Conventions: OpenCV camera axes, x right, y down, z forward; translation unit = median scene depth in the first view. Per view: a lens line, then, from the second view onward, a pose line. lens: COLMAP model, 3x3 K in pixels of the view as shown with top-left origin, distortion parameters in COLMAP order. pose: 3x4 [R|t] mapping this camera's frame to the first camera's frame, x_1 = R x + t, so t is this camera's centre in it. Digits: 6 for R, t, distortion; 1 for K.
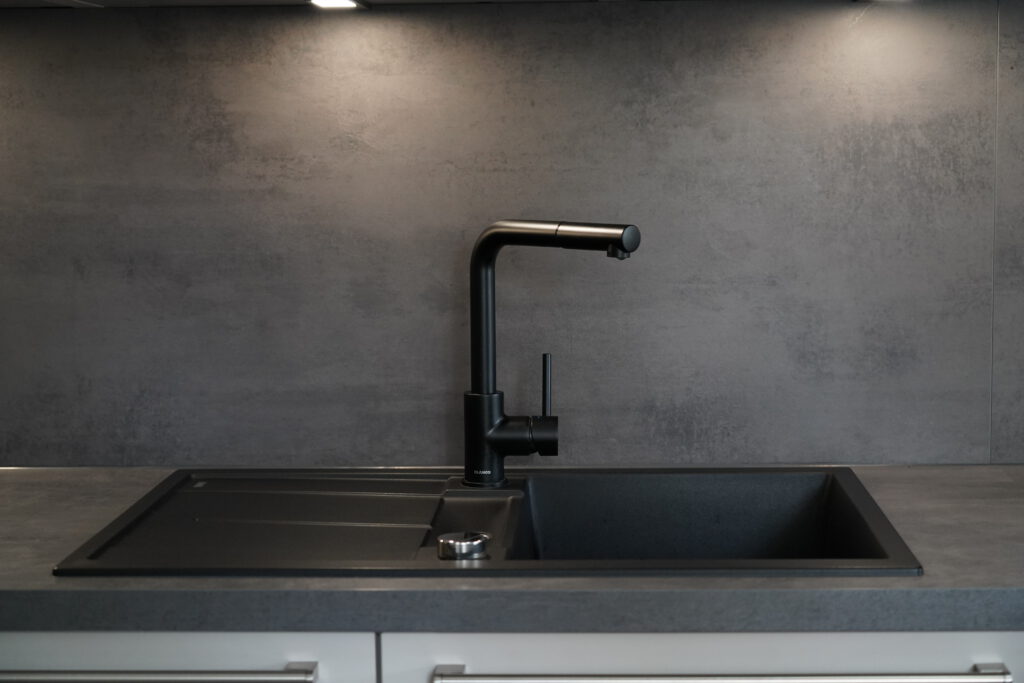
lens RADIAL K [[1904.3, 0, 520.7], [0, 1904.3, 346.5], [0, 0, 1]] dist [0.038924, 0.000000]
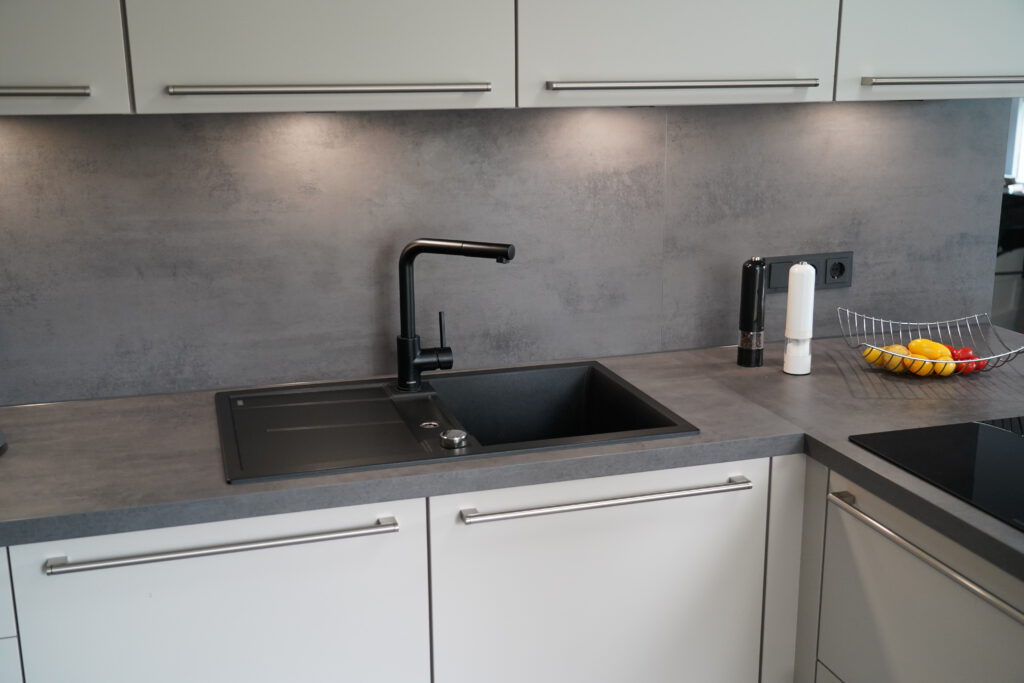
lens RADIAL K [[1103.6, 0, 522.4], [0, 1103.6, 351.2], [0, 0, 1]] dist [0.030775, 0.000000]
pose [[0.942611, -0.076063, 0.325114, -0.241552], [0.035142, 0.990899, 0.129940, -0.086867], [-0.332038, -0.111058, 0.936705, 0.021379]]
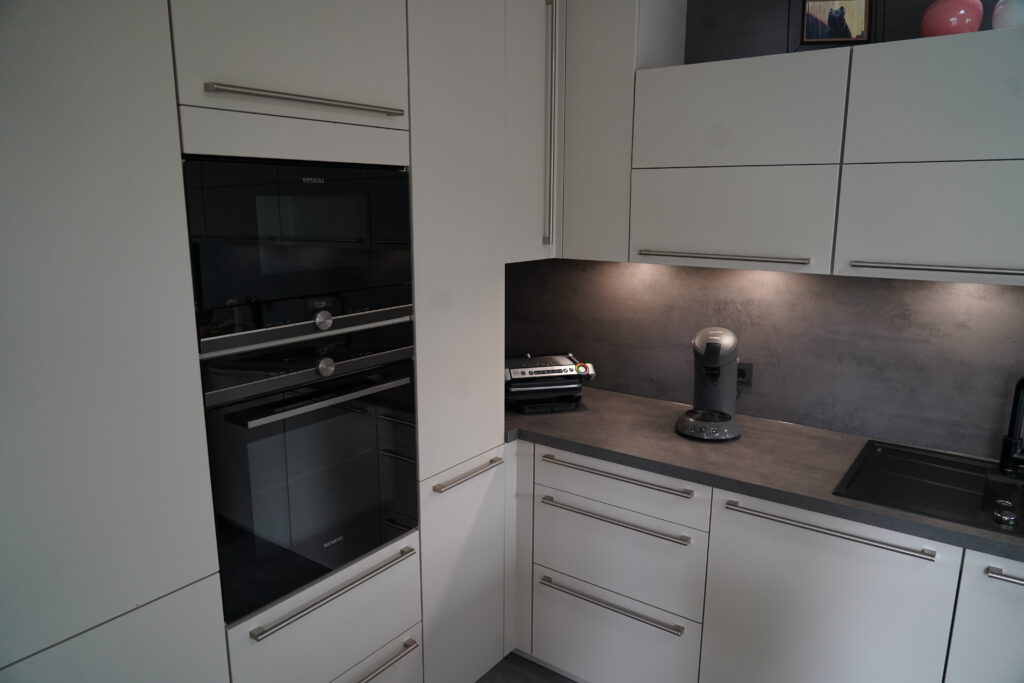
lens RADIAL K [[700.3, 0, 518.5], [0, 700.3, 349.7], [0, 0, 1]] dist [-0.027676, 0.013355]
pose [[0.834132, 0.128207, -0.536458, -0.084107], [-0.077711, 0.990226, 0.115821, -0.137231], [0.546063, -0.054921, 0.835942, -0.080006]]
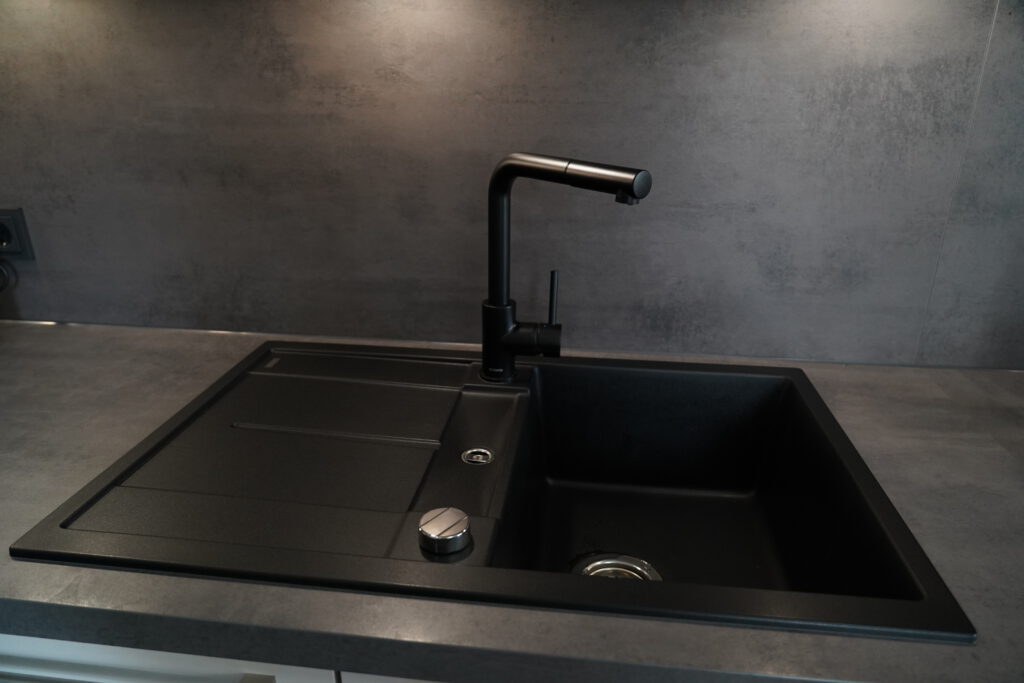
lens RADIAL K [[700.3, 0, 514.3], [0, 700.3, 349.6], [0, 0, 1]] dist [-0.027676, 0.013355]
pose [[0.997242, 0.044528, -0.059384, 0.016238], [-0.027443, 0.964566, 0.262412, -0.059212], [0.068964, -0.260058, 0.963127, 0.561071]]
